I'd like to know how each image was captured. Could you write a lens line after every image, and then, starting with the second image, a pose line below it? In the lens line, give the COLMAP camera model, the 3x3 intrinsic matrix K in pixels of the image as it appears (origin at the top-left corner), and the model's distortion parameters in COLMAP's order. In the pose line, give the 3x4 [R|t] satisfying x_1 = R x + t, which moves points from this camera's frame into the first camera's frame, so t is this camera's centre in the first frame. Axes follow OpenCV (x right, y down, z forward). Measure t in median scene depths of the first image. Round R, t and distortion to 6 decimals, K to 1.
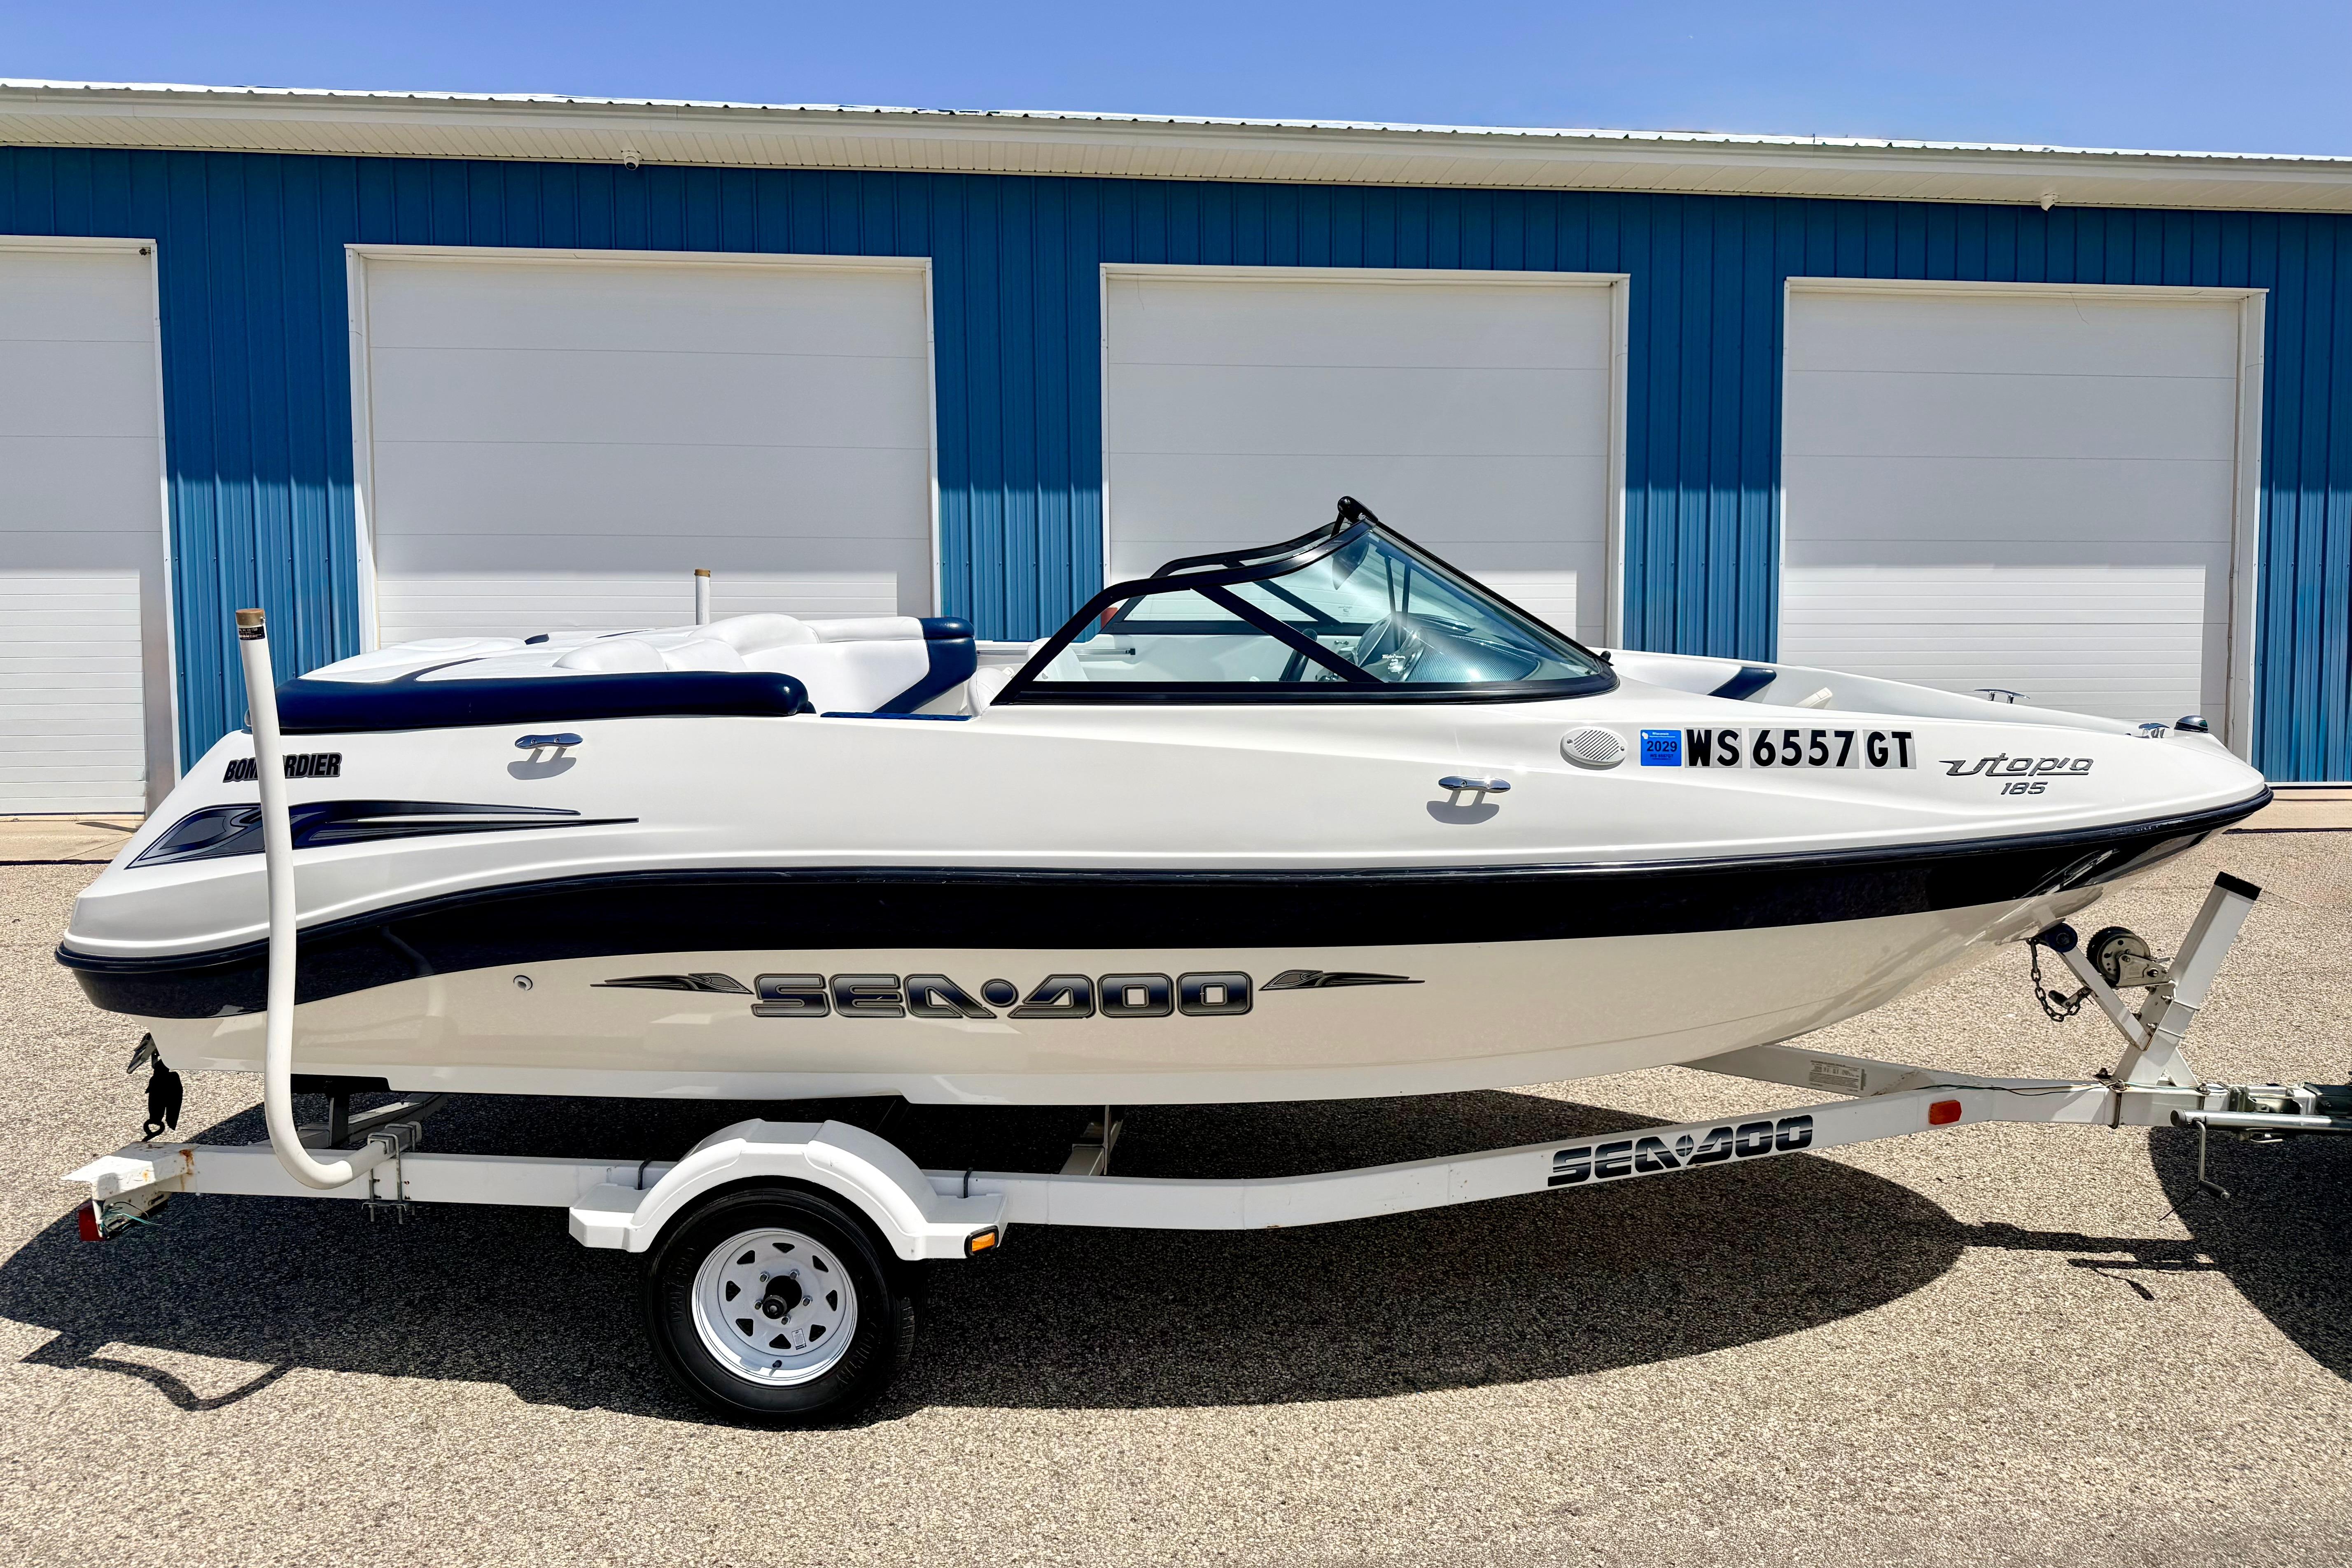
lens RADIAL K [[1612.5, 0, 1180.5], [0, 1612.5, 784.6], [0, 0, 1]] dist [0.087236, -0.111922]
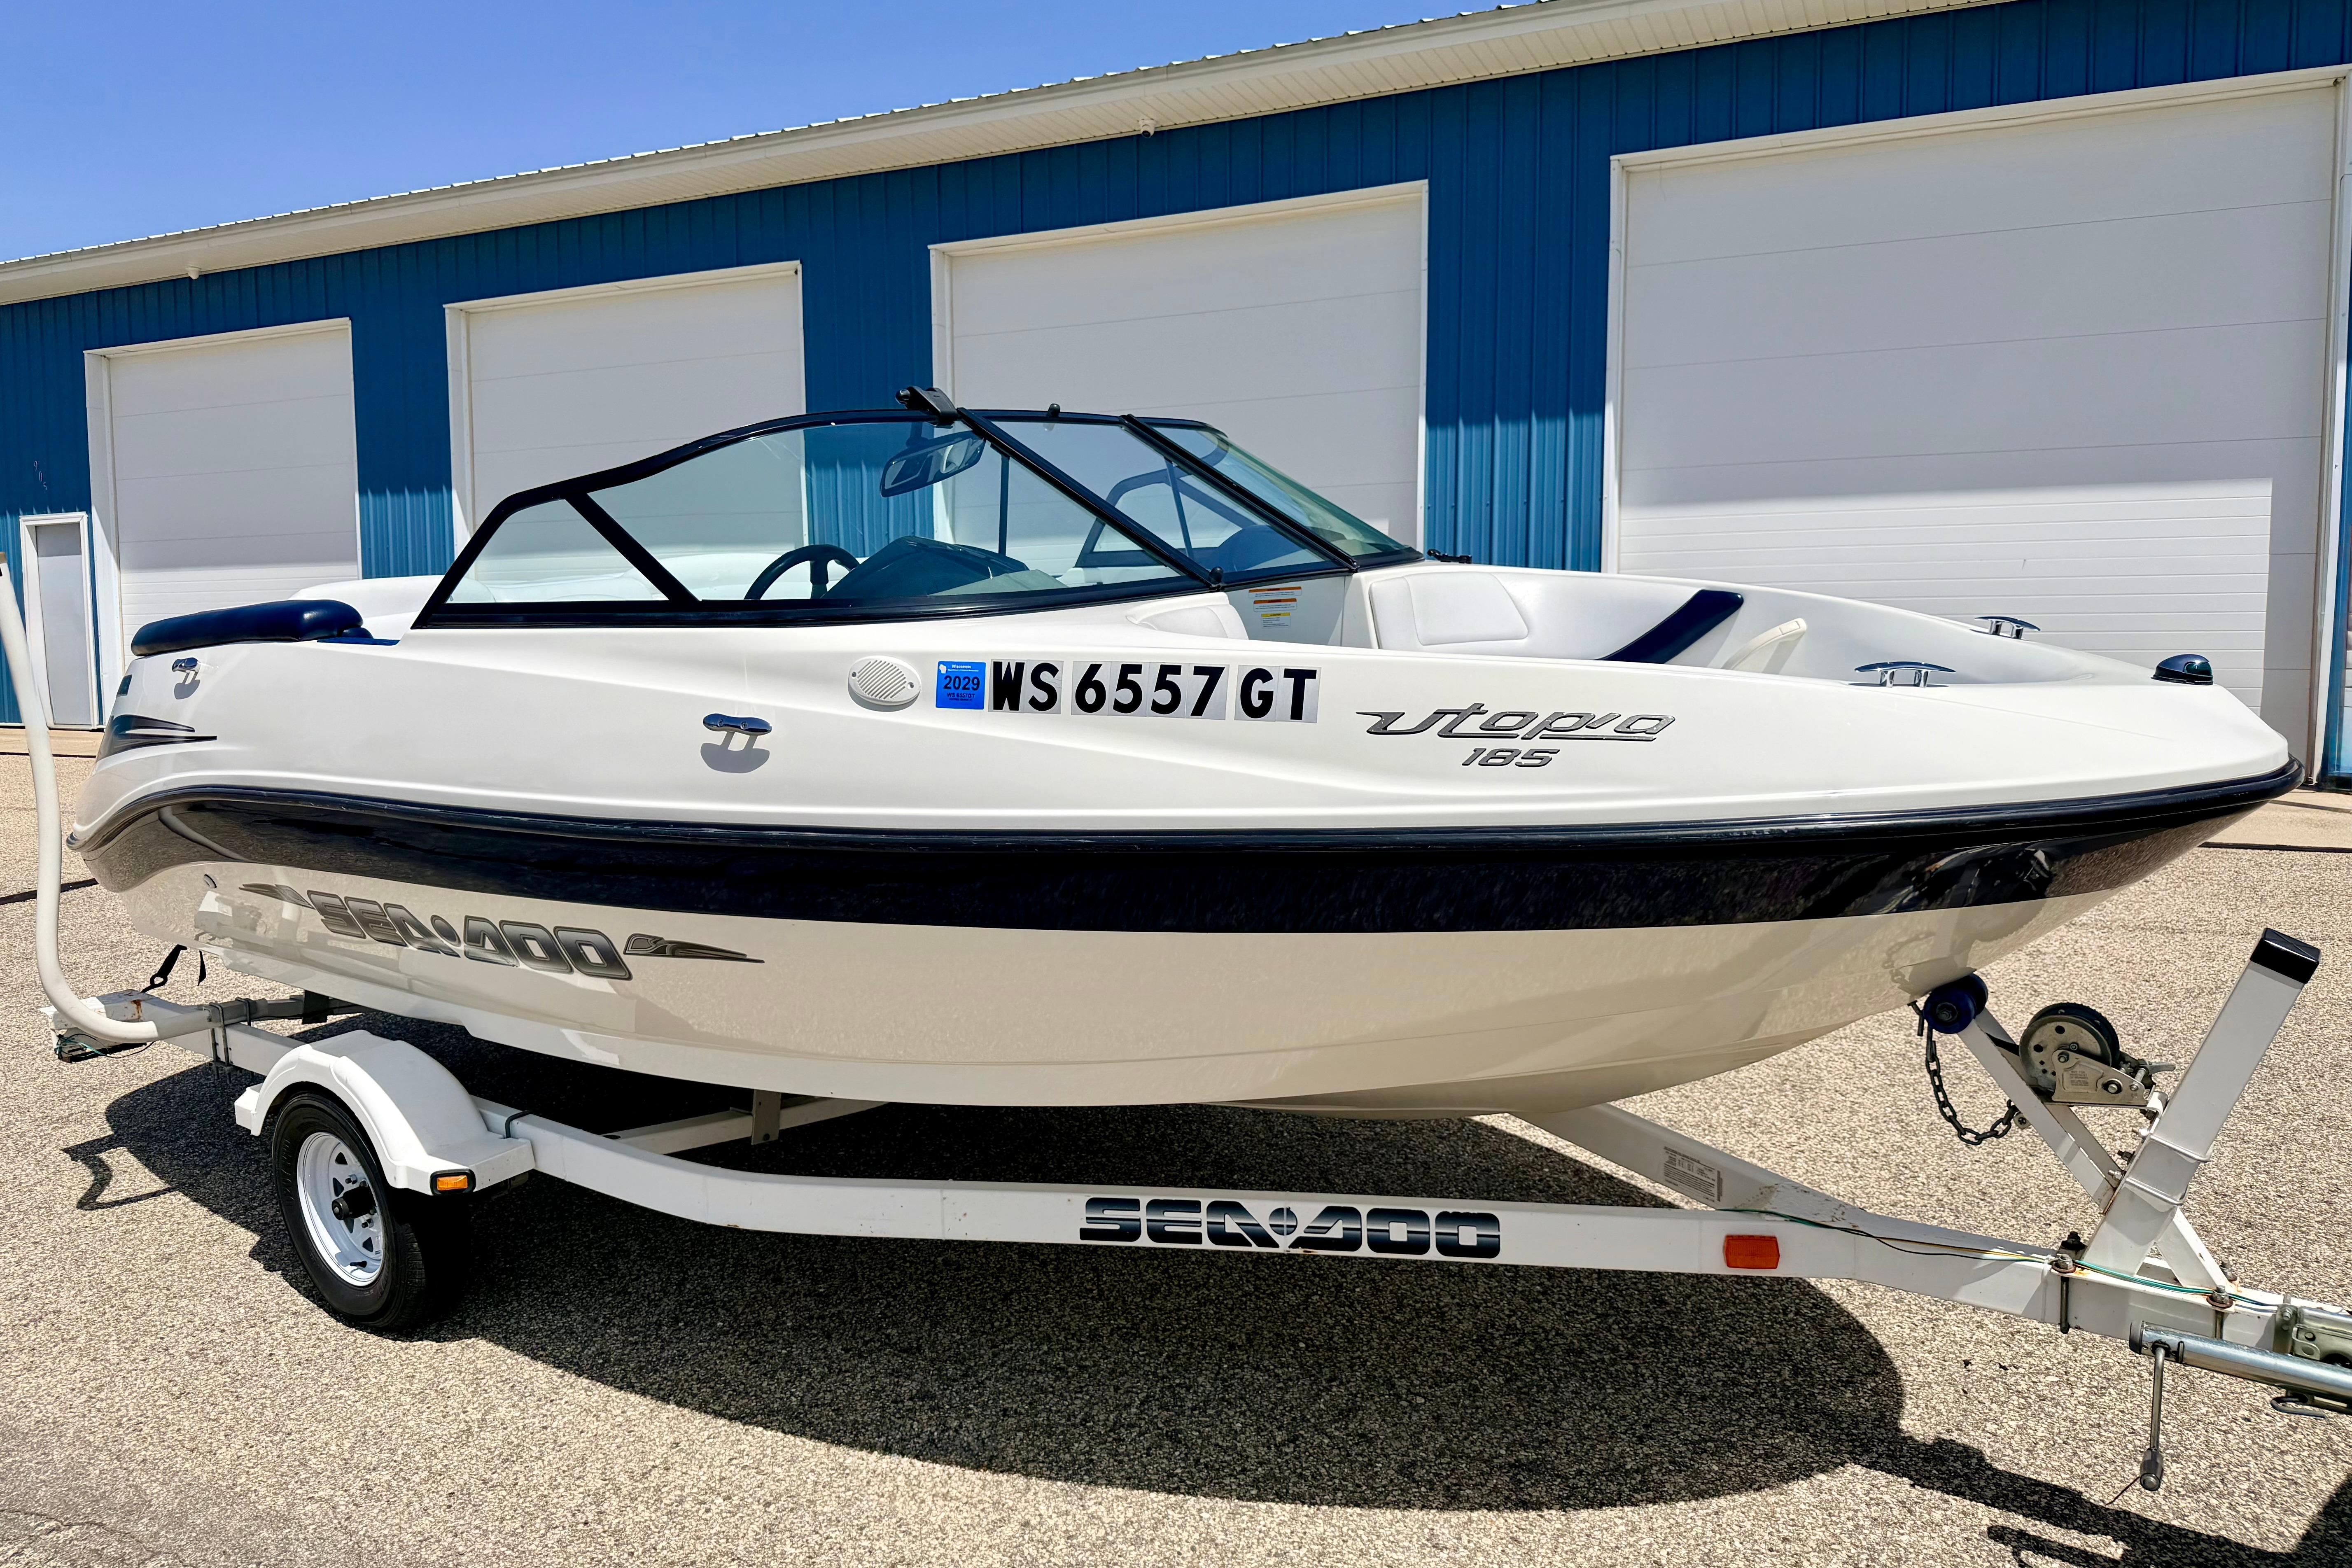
lens RADIAL K [[1628.3, 0, 1176.0], [0, 1628.3, 784.0], [0, 0, 1]] dist [0.089227, -0.104477]
pose [[0.851122, 0.044623, -0.523069, 0.748782], [-0.033463, 0.998966, 0.030772, -0.002928], [0.523901, -0.008688, 0.851735, 0.375922]]
